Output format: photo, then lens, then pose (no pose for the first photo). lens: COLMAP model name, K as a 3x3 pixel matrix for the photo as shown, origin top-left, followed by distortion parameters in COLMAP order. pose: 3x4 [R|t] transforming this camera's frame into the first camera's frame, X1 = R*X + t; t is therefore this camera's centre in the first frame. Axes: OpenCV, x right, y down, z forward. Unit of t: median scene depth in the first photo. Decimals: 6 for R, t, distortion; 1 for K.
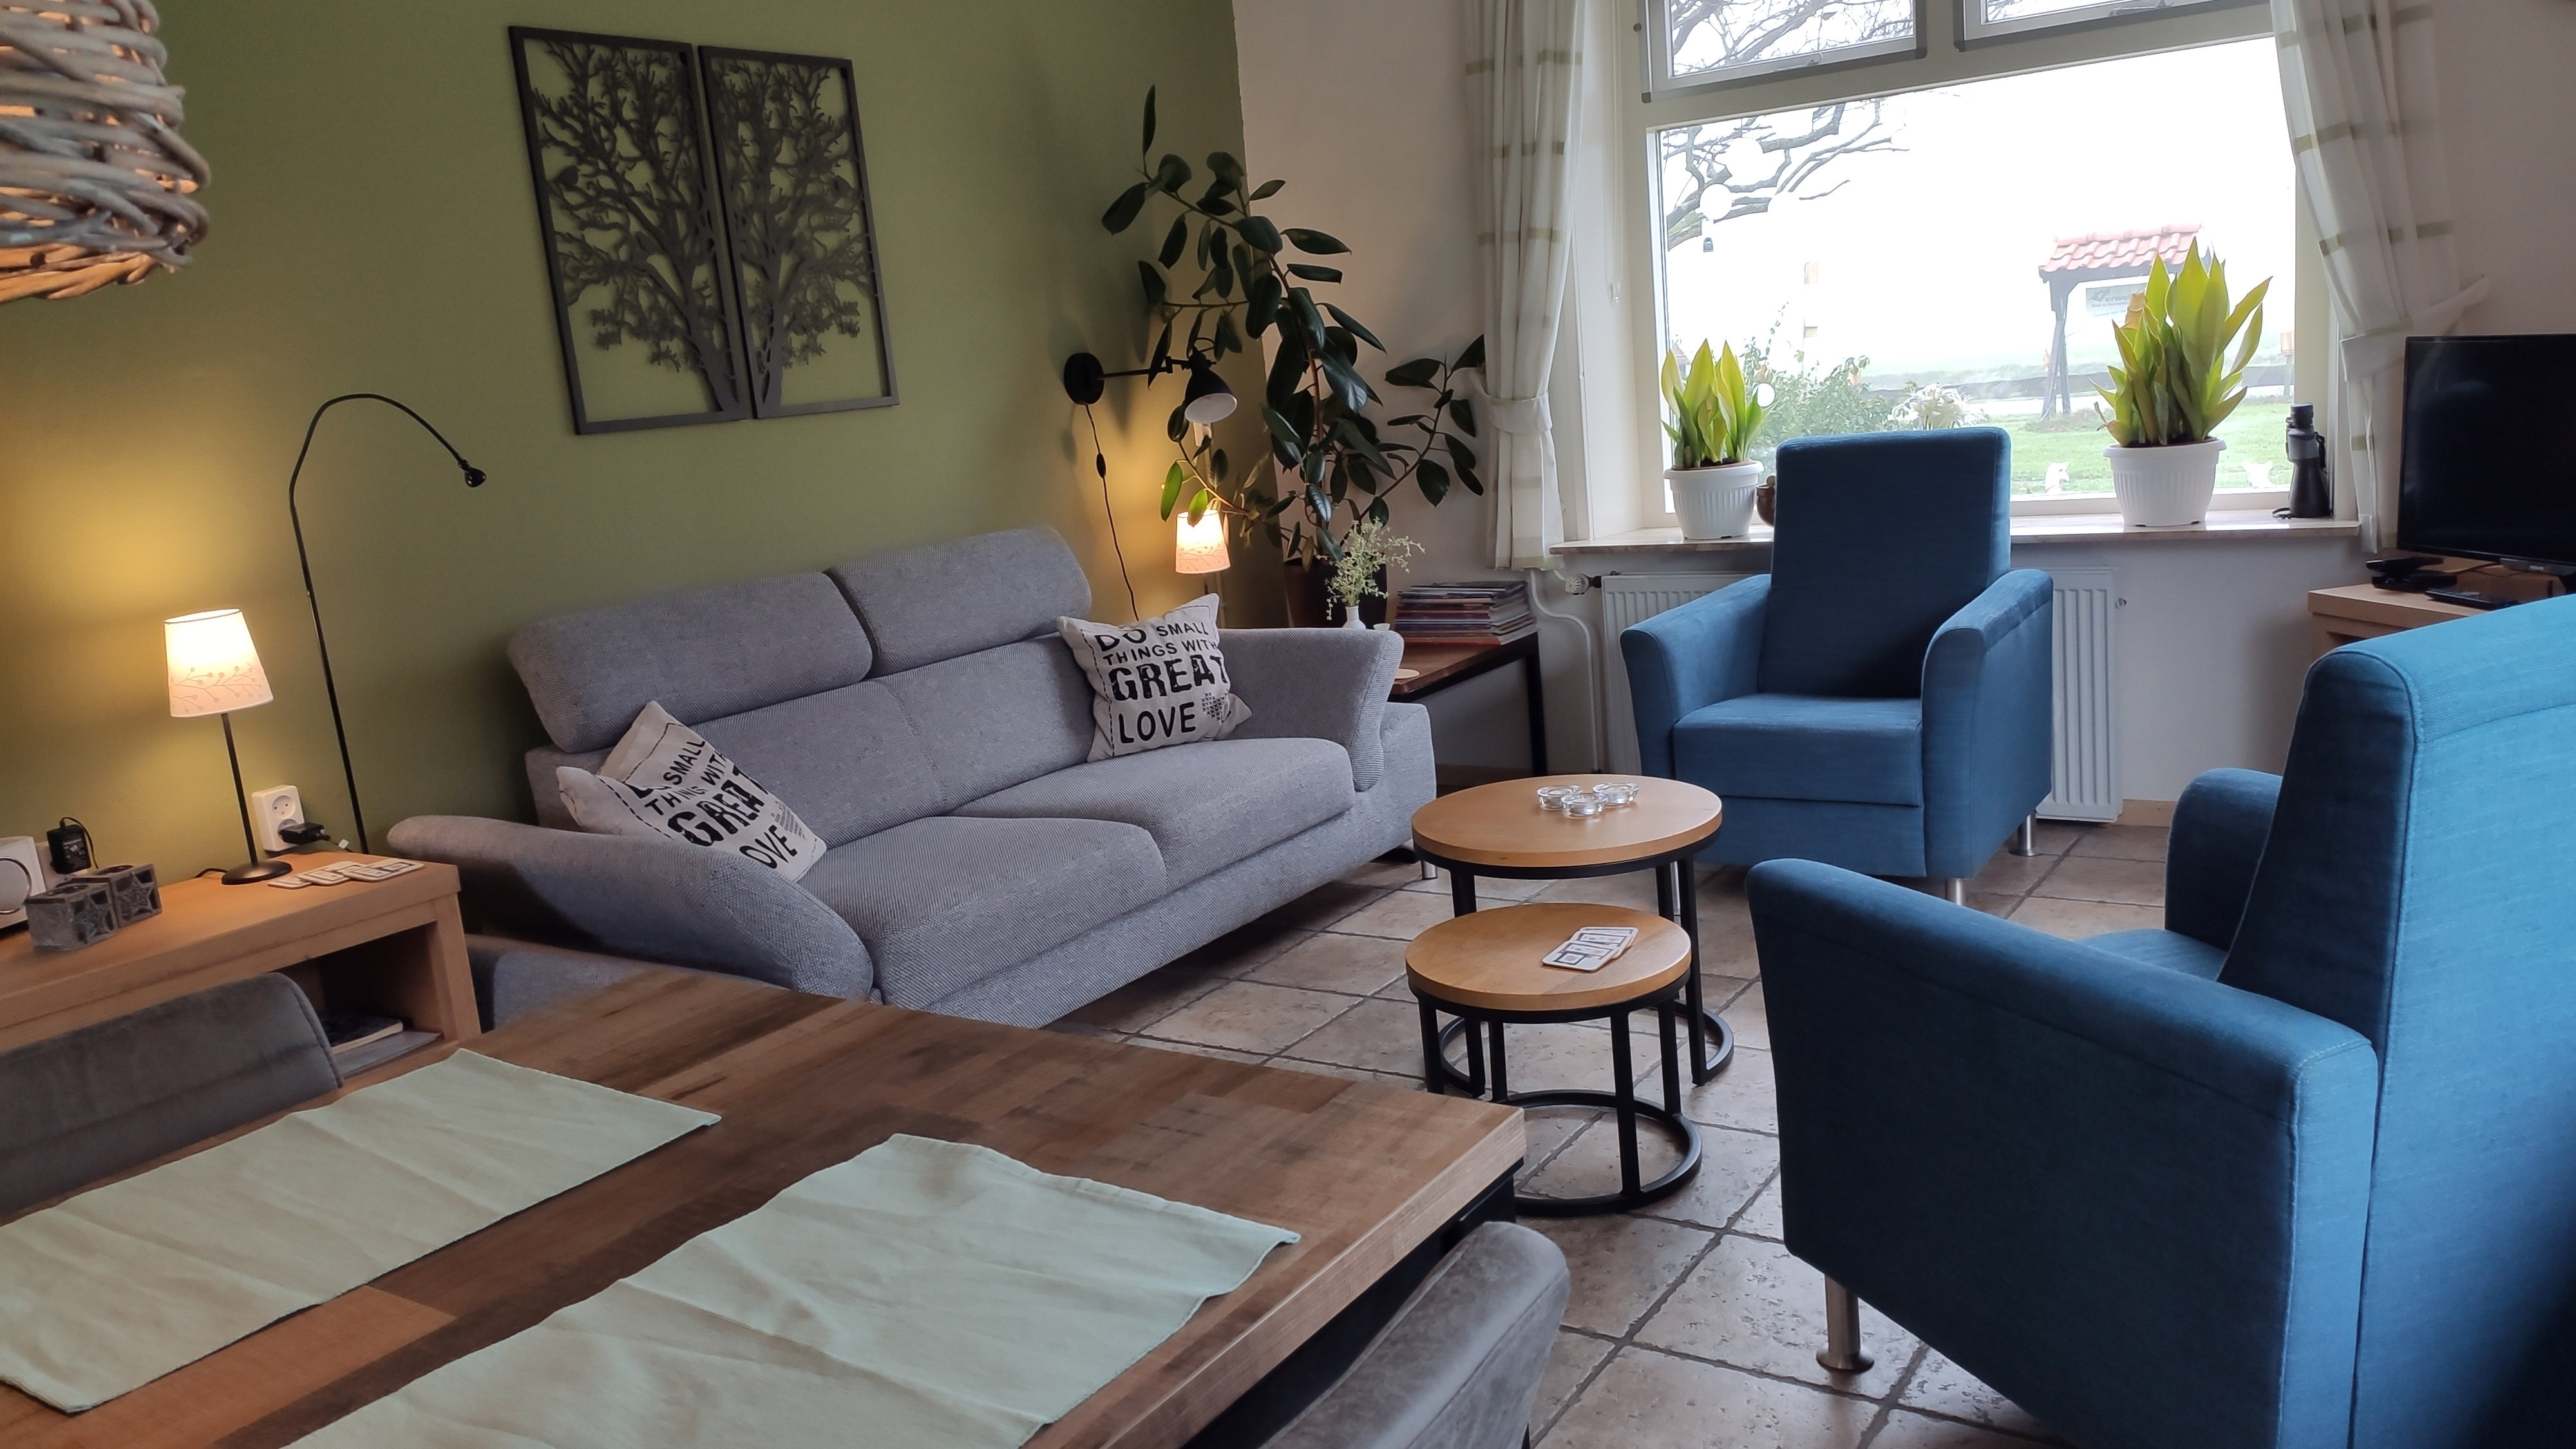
lens RADIAL K [[1920.1, 0, 1288.0], [0, 1920.1, 724.5], [0, 0, 1]] dist [0.006577, 0.000469]
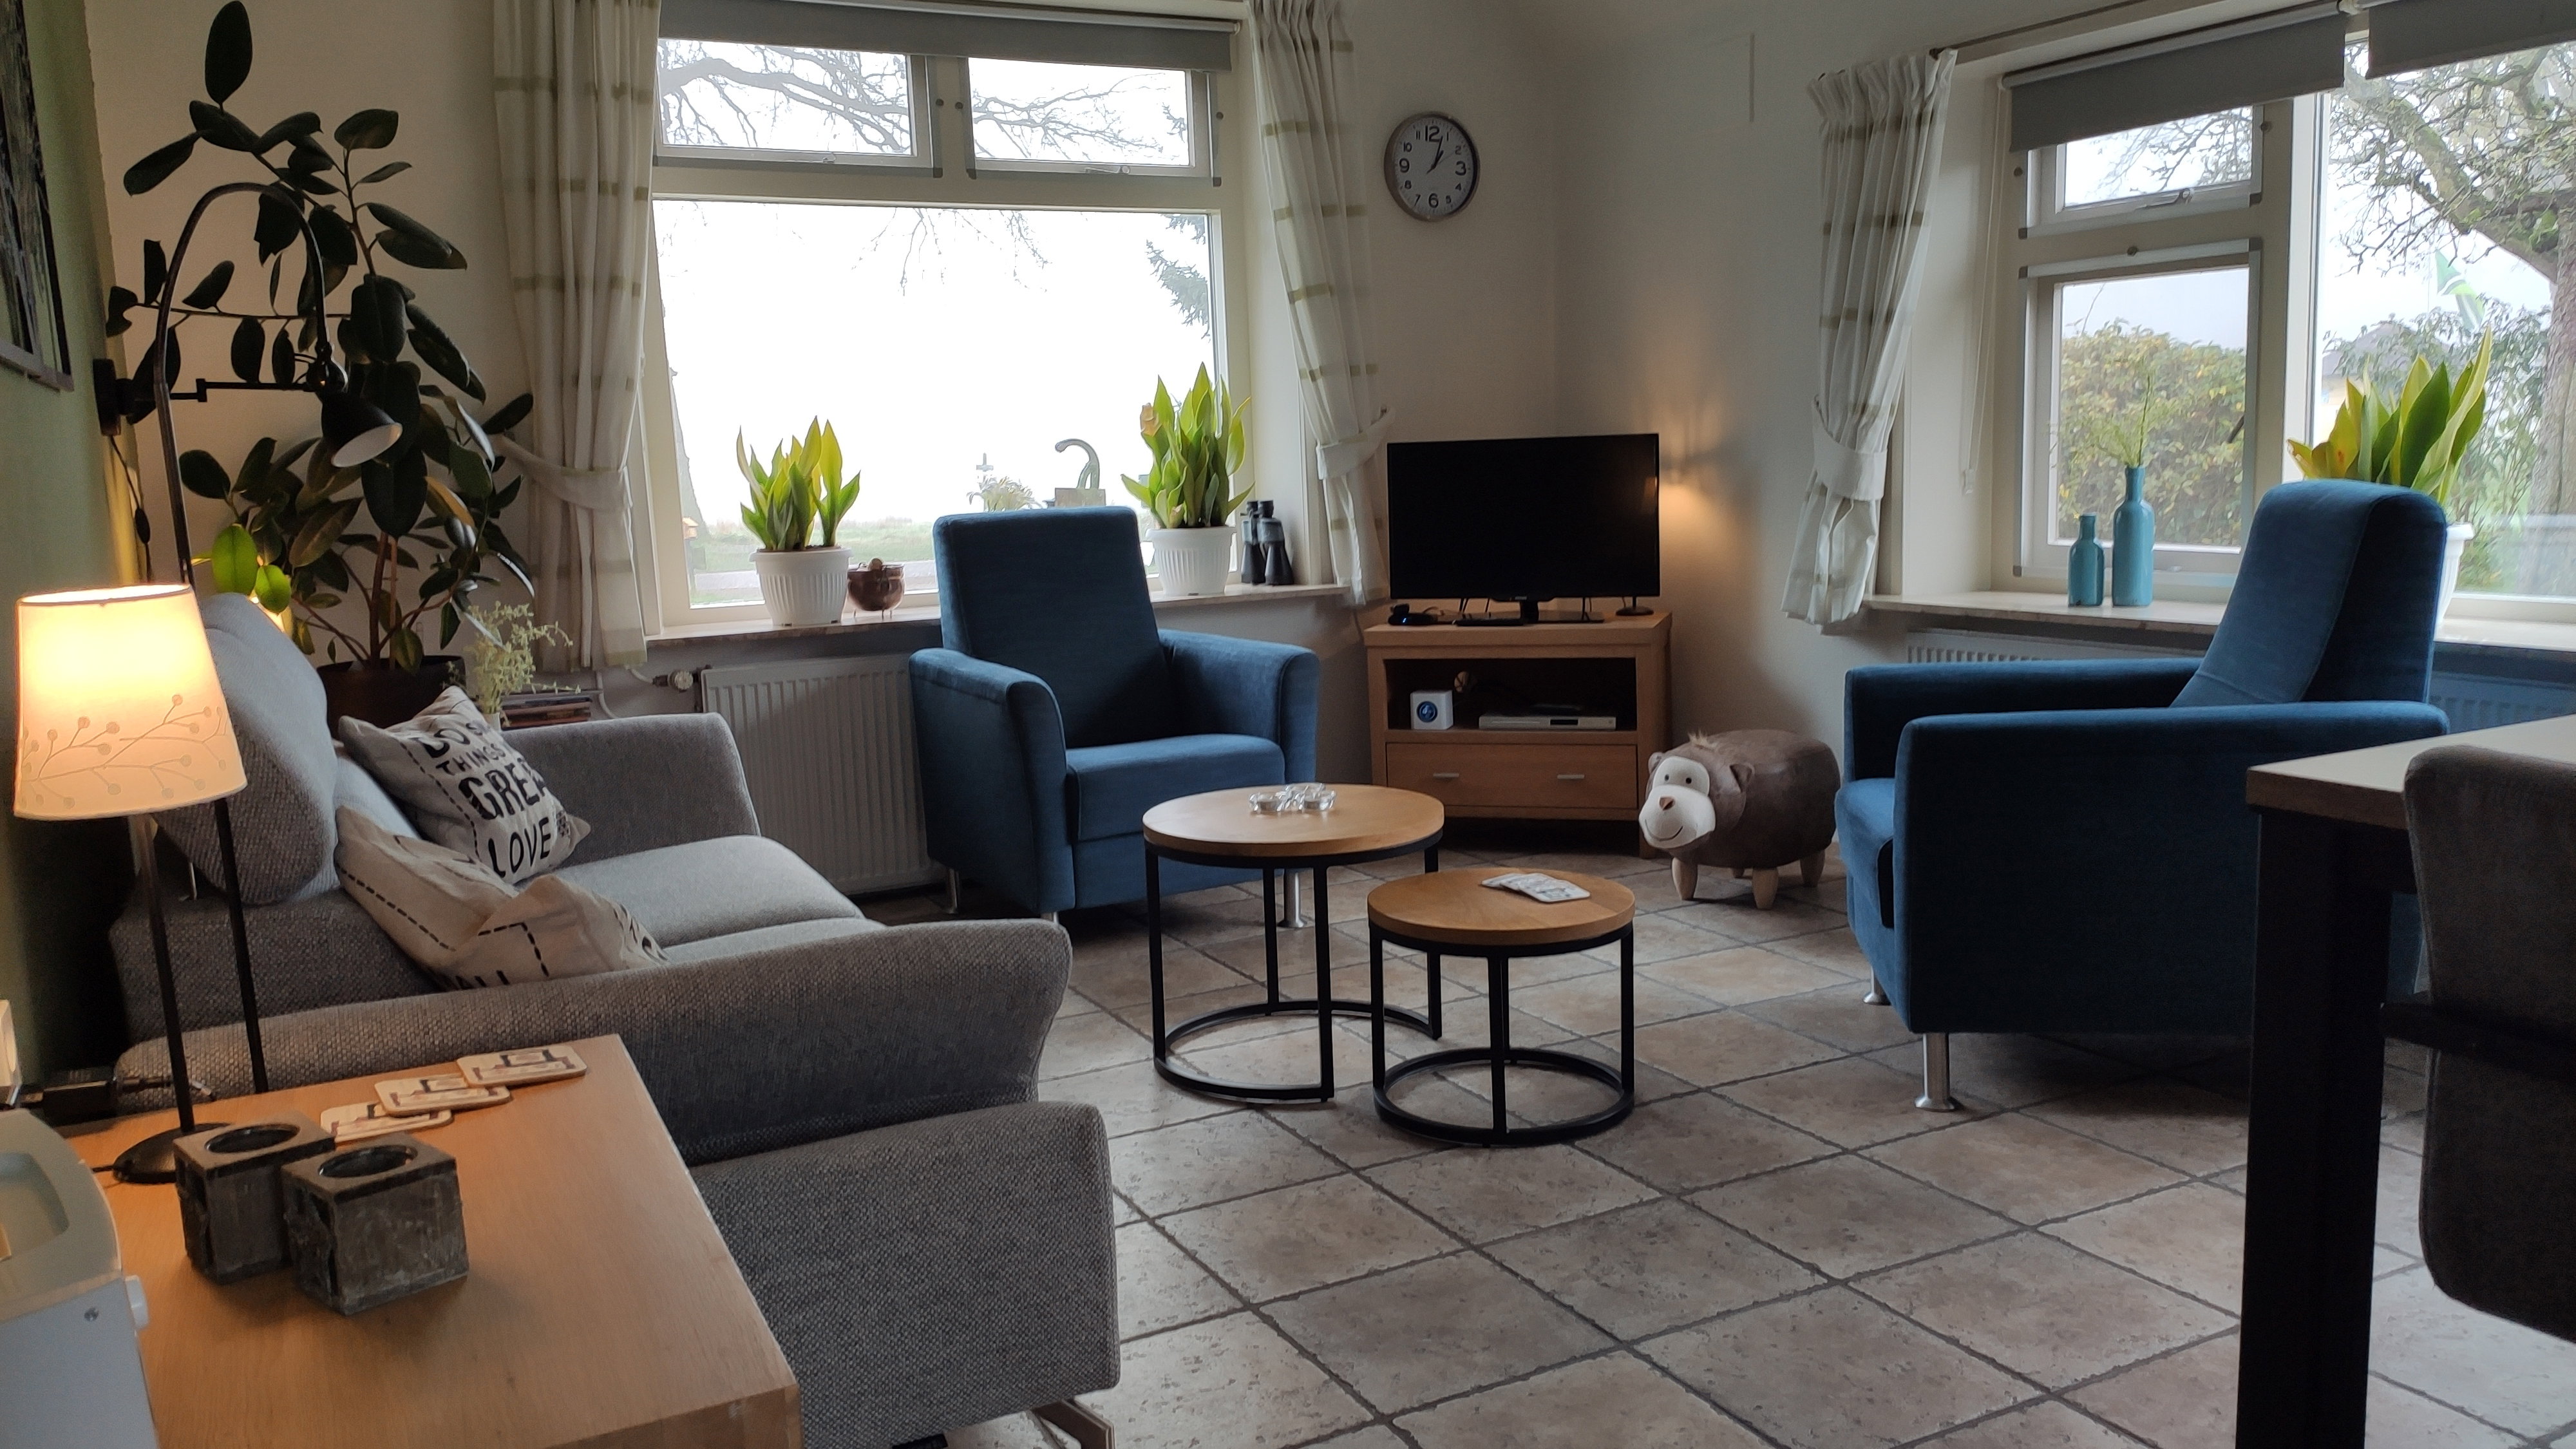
lens RADIAL K [[1920.1, 0, 1288.0], [0, 1920.1, 724.5], [0, 0, 1]] dist [0.006577, 0.000469]
pose [[0.473516, -0.052435, 0.879223, -0.581089], [0.157160, 0.987237, -0.025764, 0.017882], [-0.866651, 0.150378, 0.475713, 0.385368]]
